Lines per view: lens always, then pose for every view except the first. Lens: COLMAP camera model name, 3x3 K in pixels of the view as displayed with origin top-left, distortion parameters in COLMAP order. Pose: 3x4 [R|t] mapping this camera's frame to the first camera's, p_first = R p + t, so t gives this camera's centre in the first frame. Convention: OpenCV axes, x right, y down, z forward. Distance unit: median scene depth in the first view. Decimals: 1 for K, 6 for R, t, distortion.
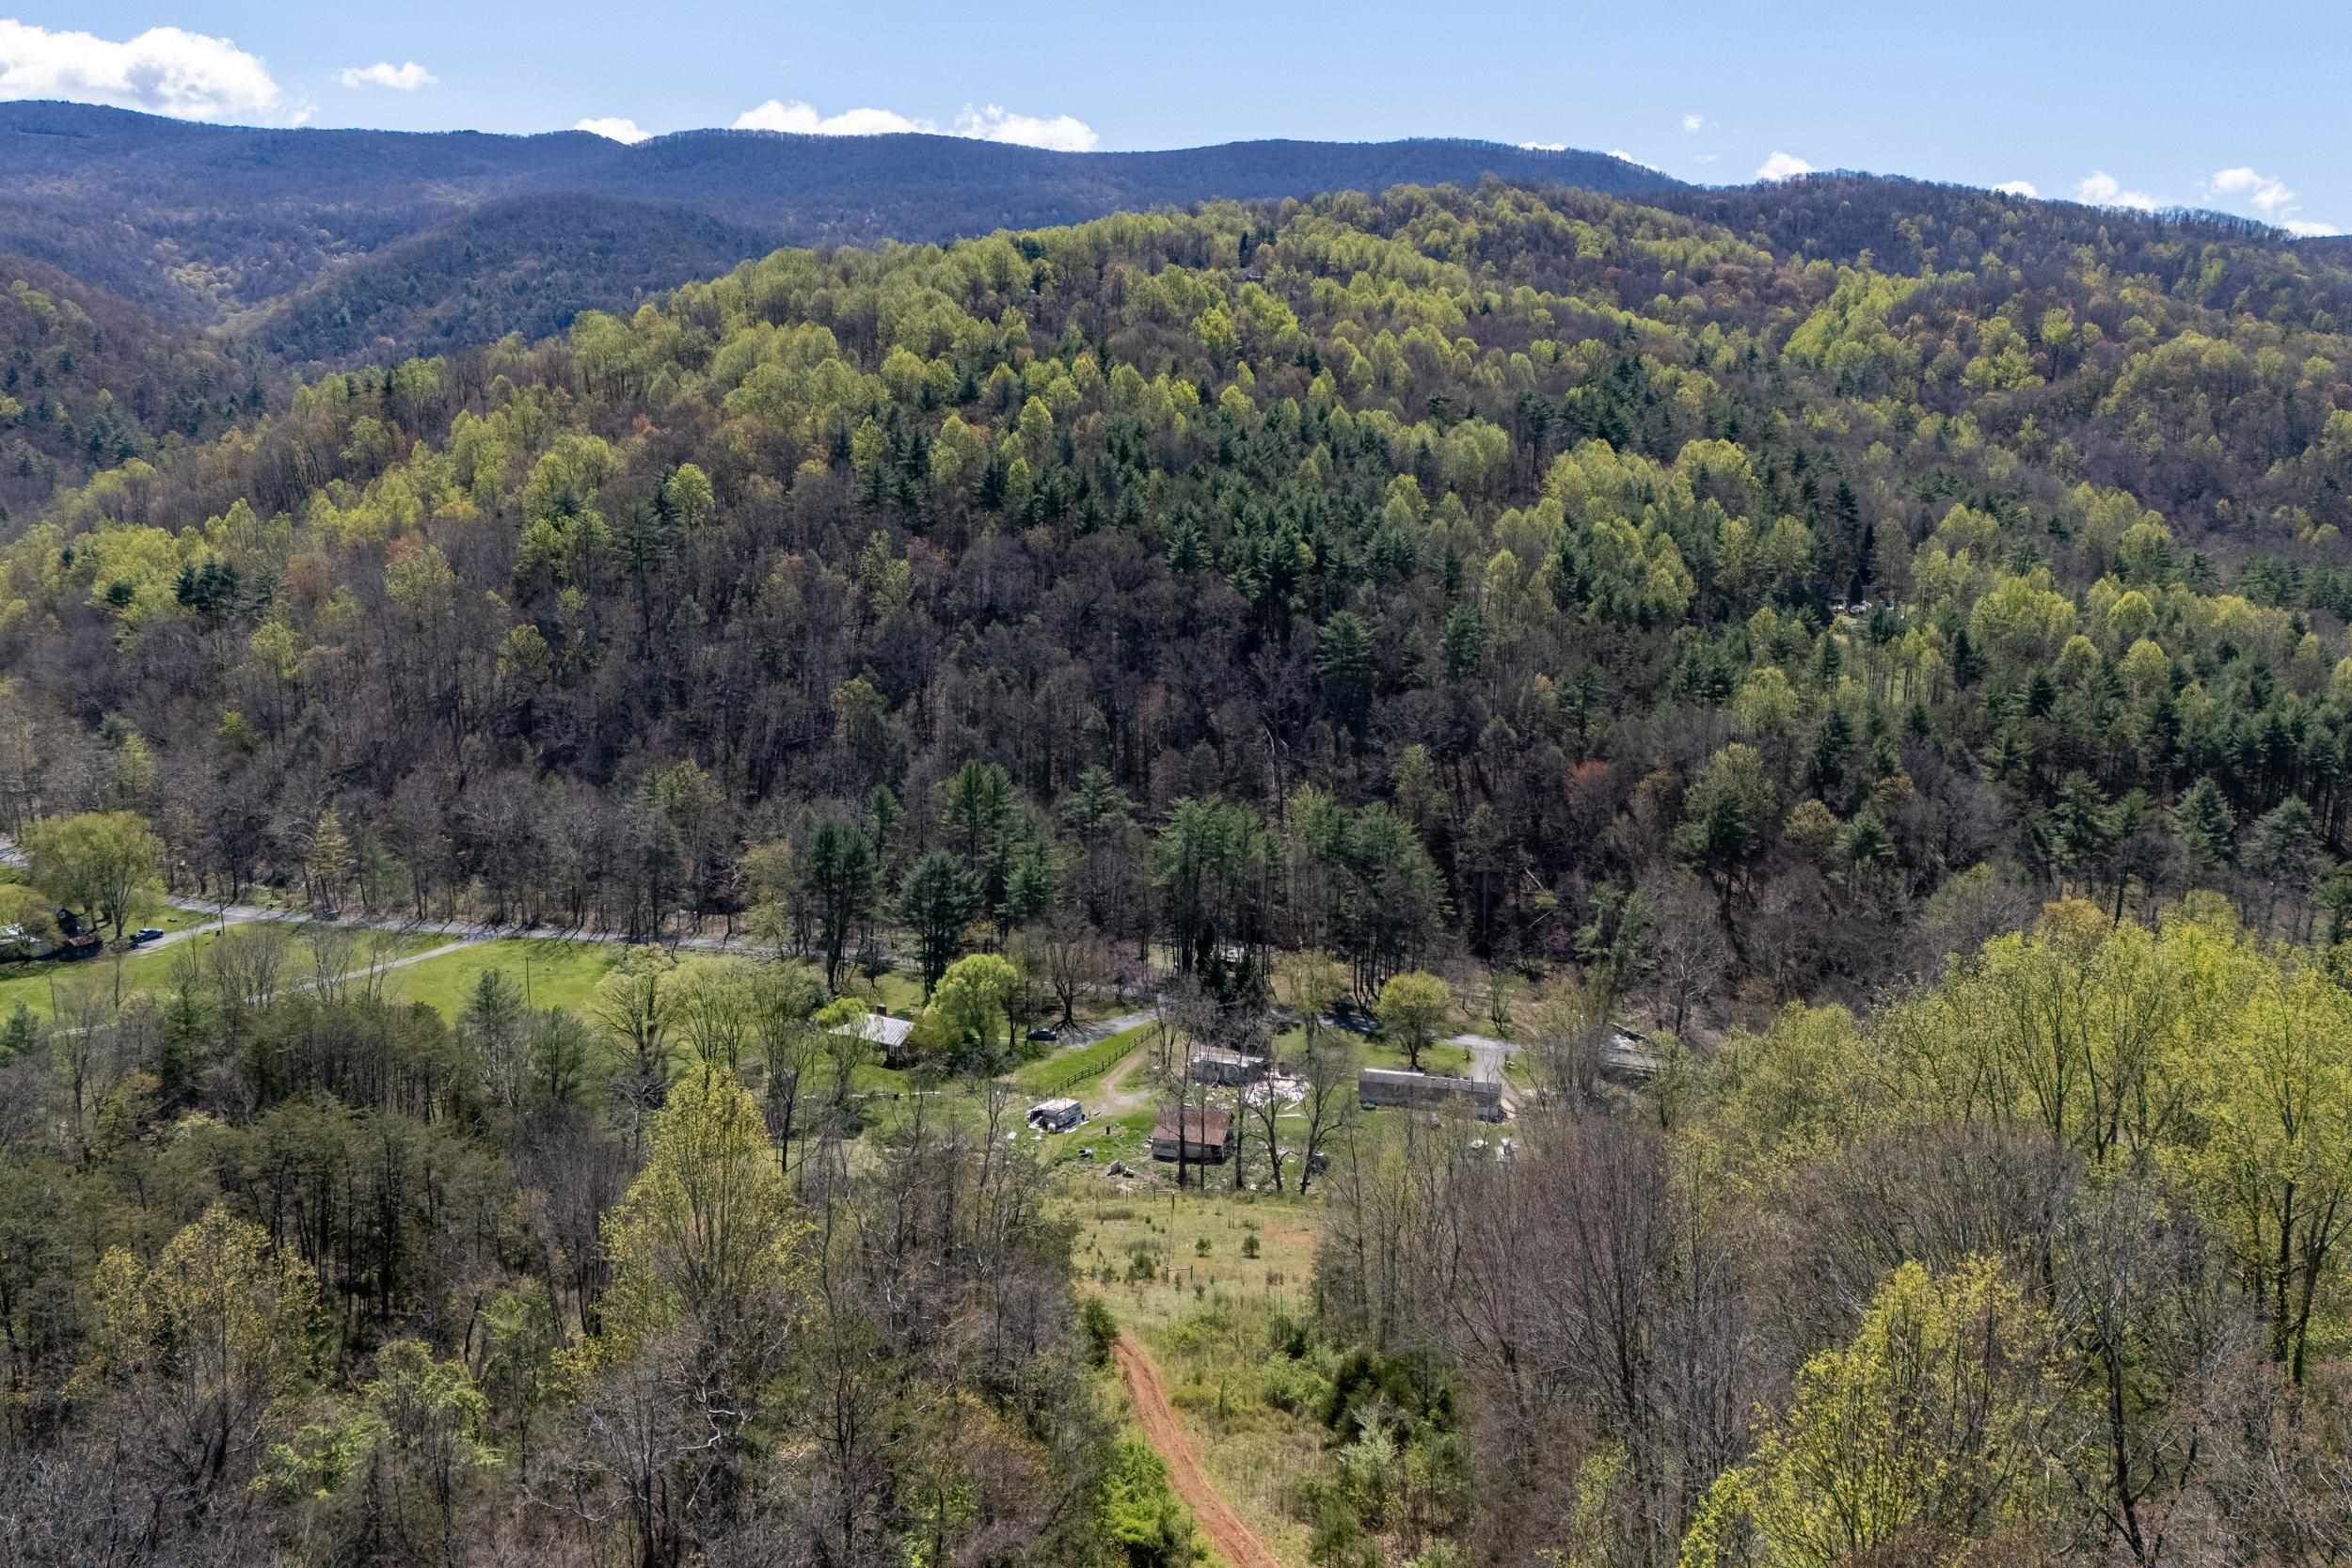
lens RADIAL K [[2027.3, 0, 1178.4], [0, 2027.3, 793.1], [0, 0, 1]] dist [0.104077, -0.142896]
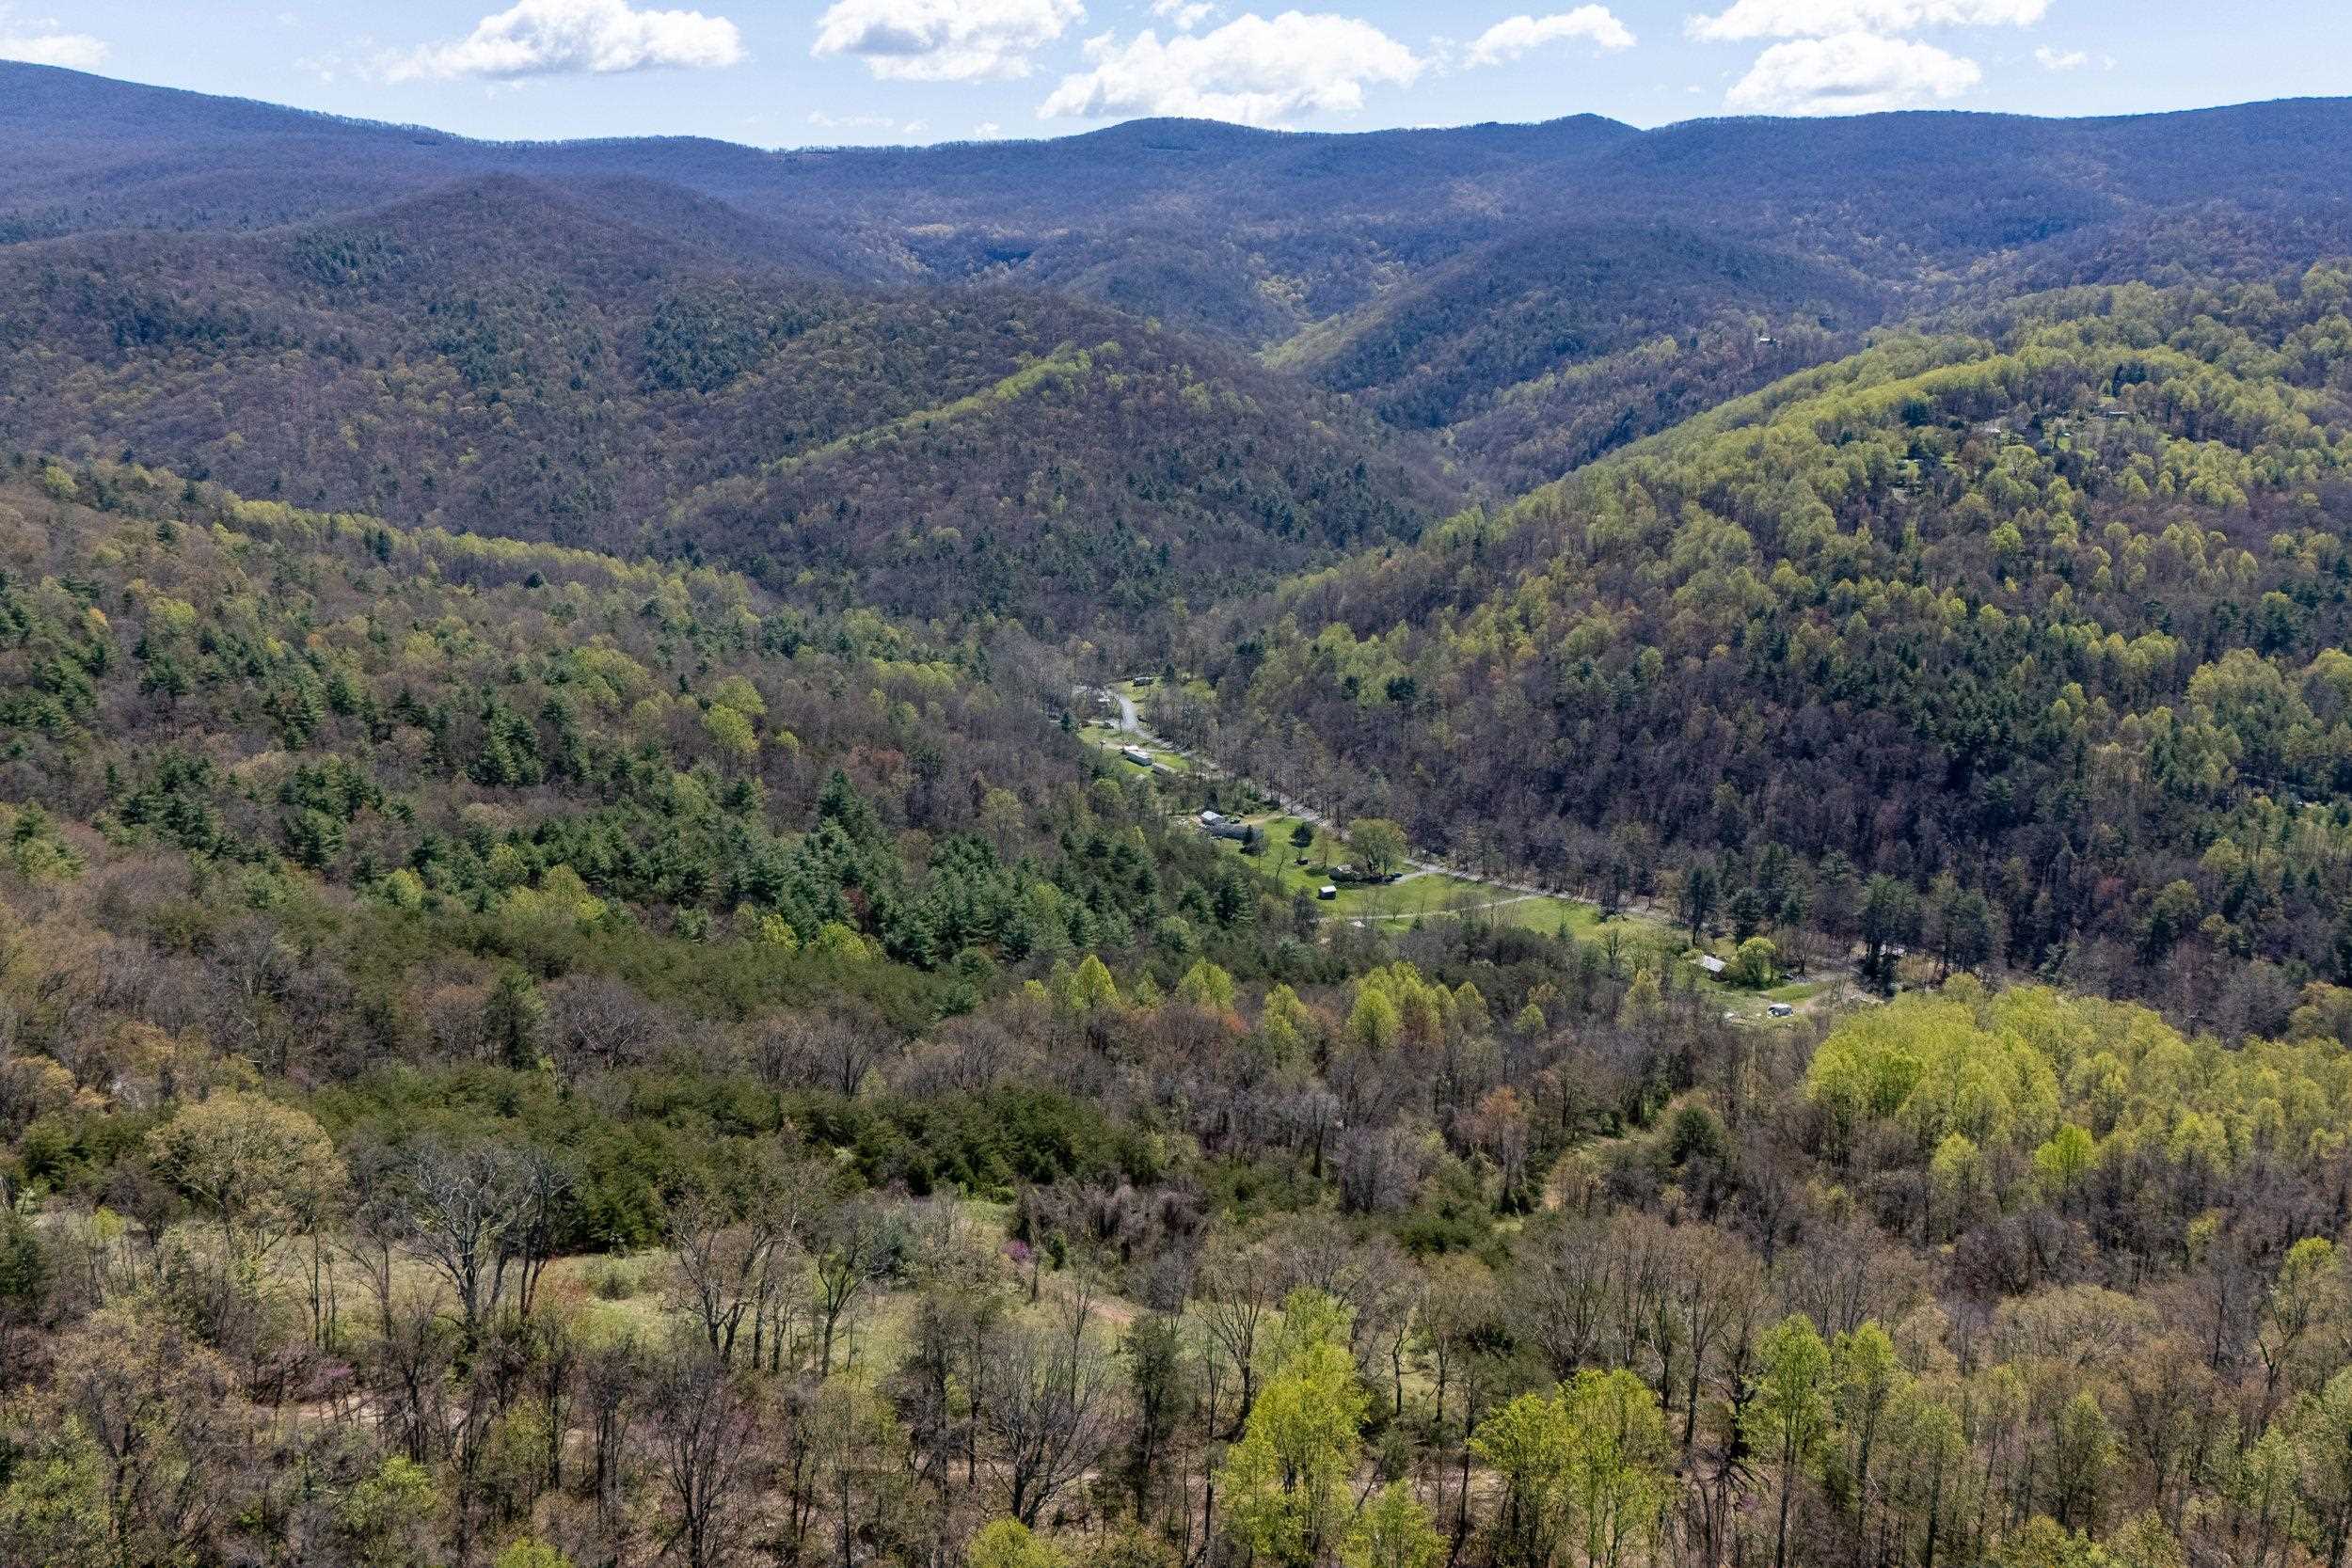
lens RADIAL K [[2028.0, 0, 1176.0], [0, 2028.0, 784.0], [0, 0, 1]] dist [0.106643, -0.132634]
pose [[0.898246, 0.103872, -0.427041, 0.201979], [-0.085726, 0.994415, 0.061561, -0.129203], [0.431051, -0.018688, 0.902134, -0.986143]]
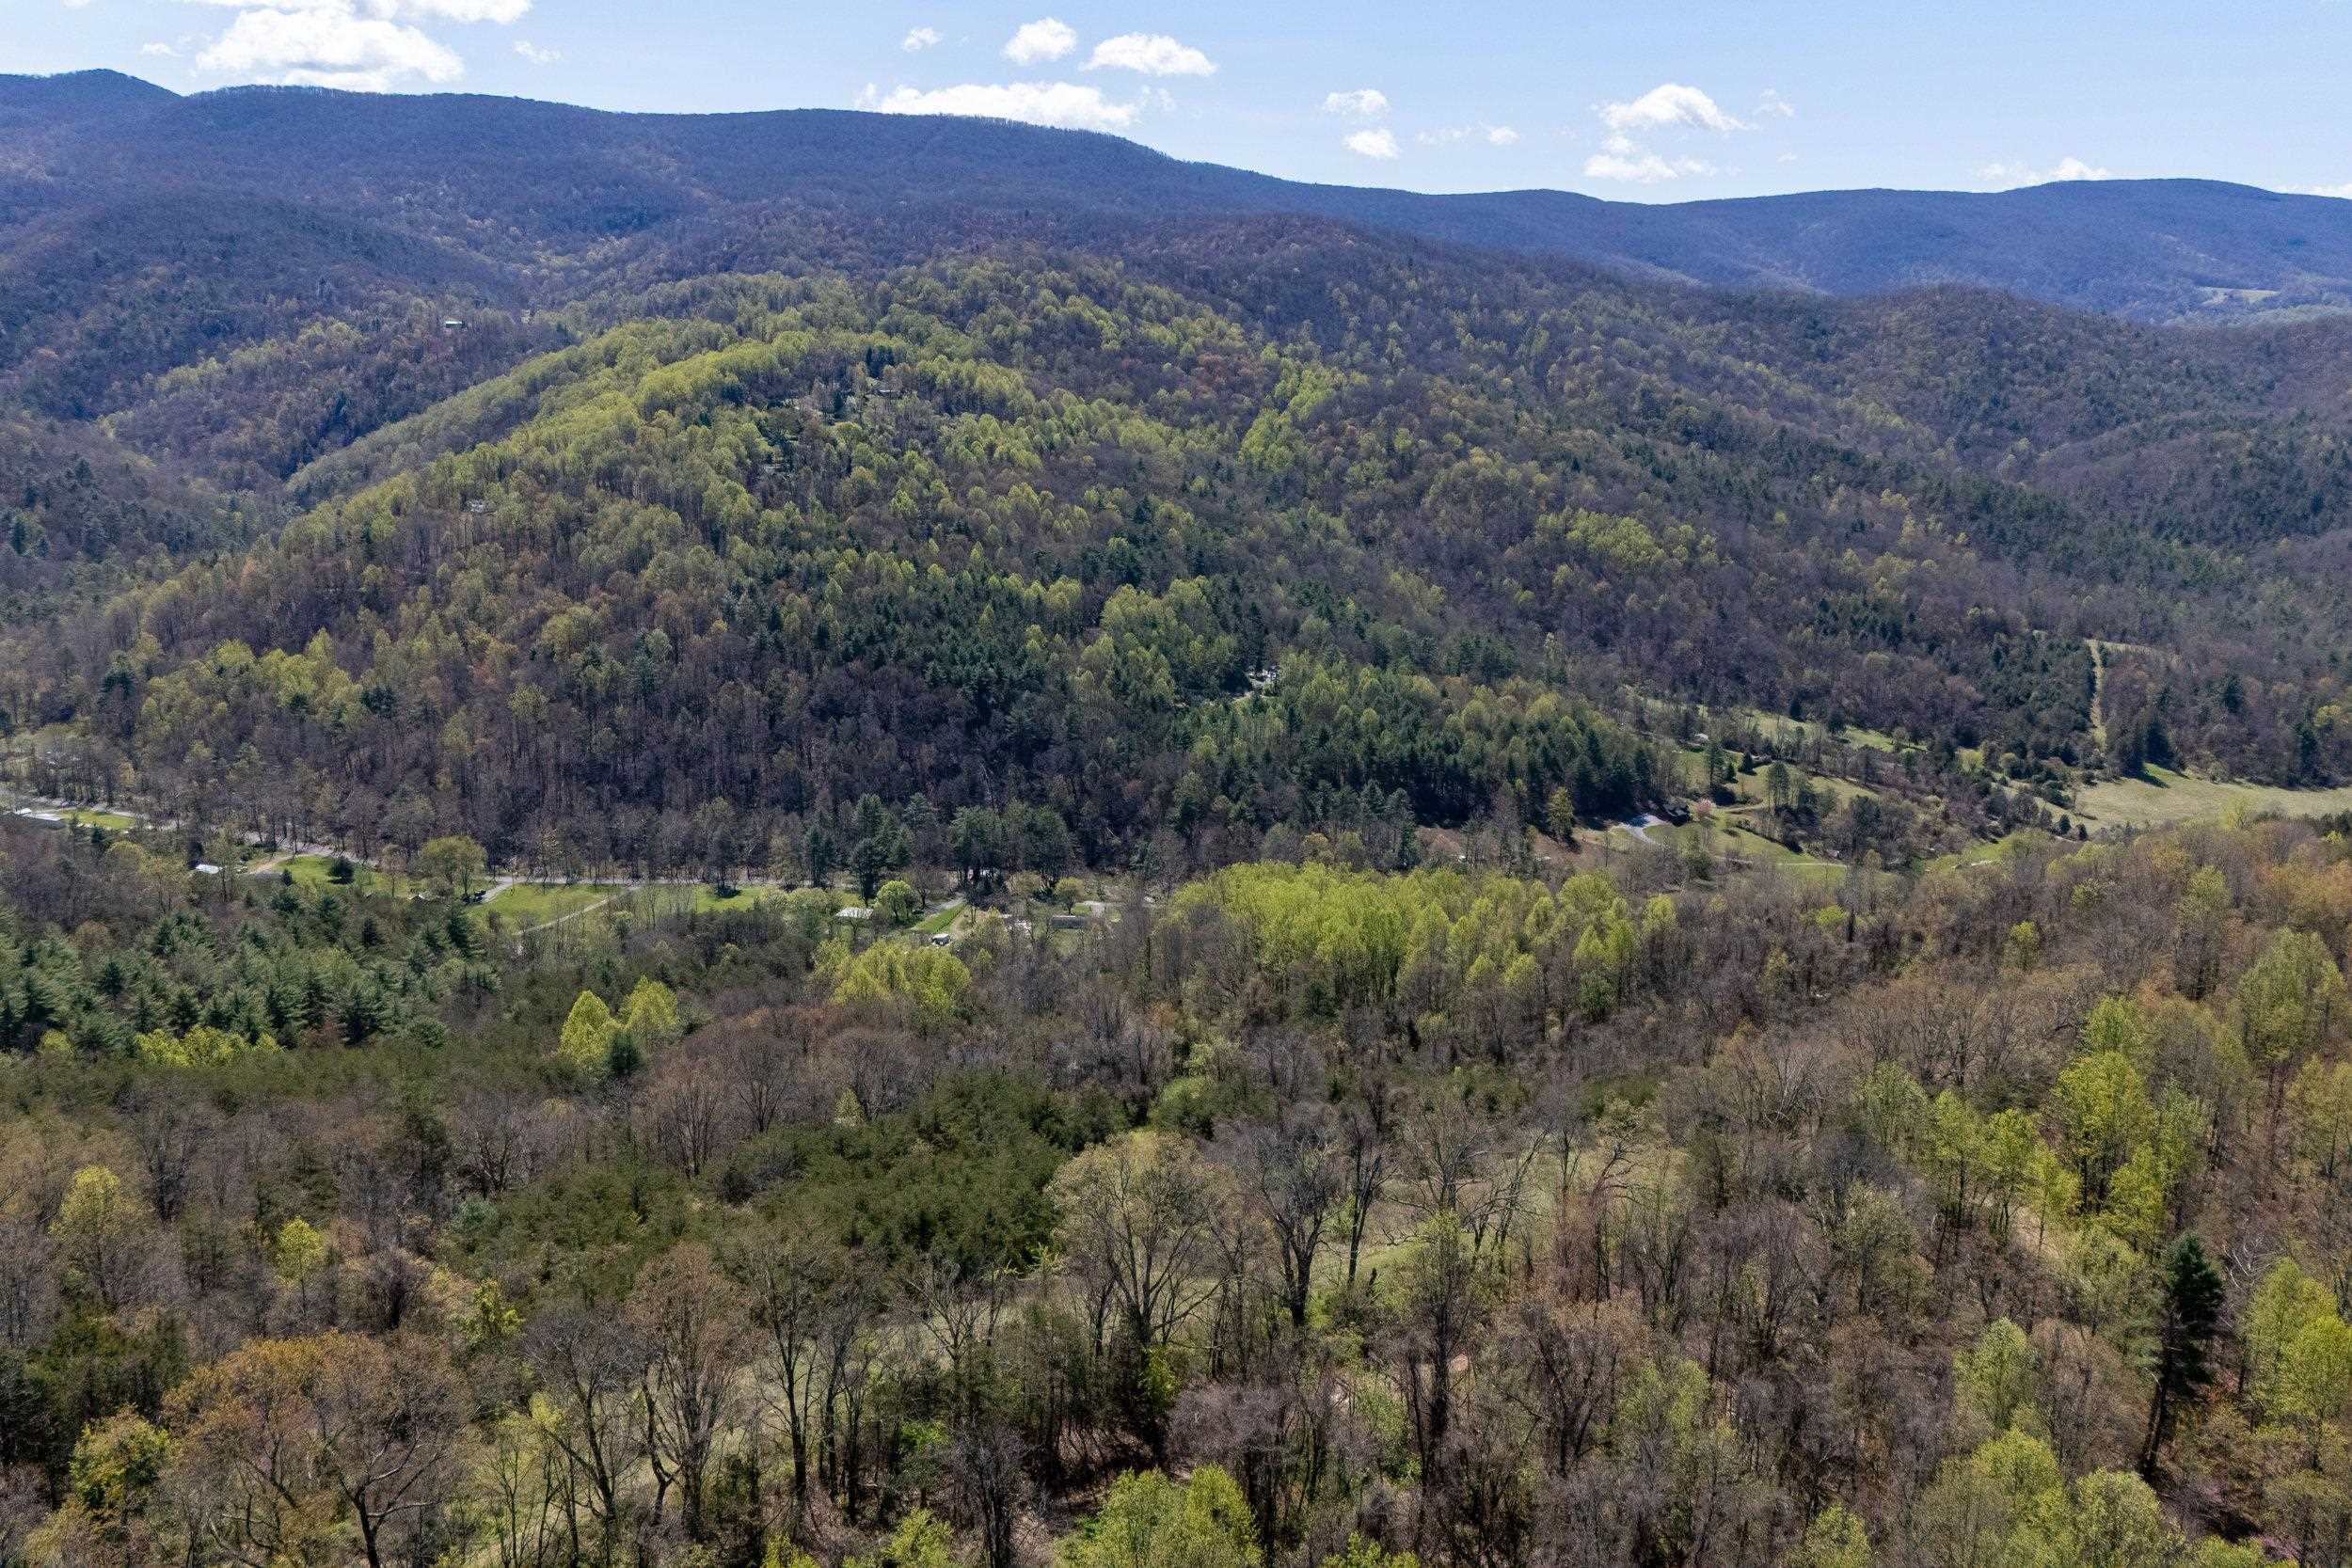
lens RADIAL K [[2027.3, 0, 1178.4], [0, 2027.3, 793.1], [0, 0, 1]] dist [0.104077, -0.142896]
pose [[0.973765, -0.047655, 0.222511, -0.226439], [0.035620, 0.997693, 0.057791, -0.115521], [-0.224752, -0.048349, 0.973216, -1.092235]]
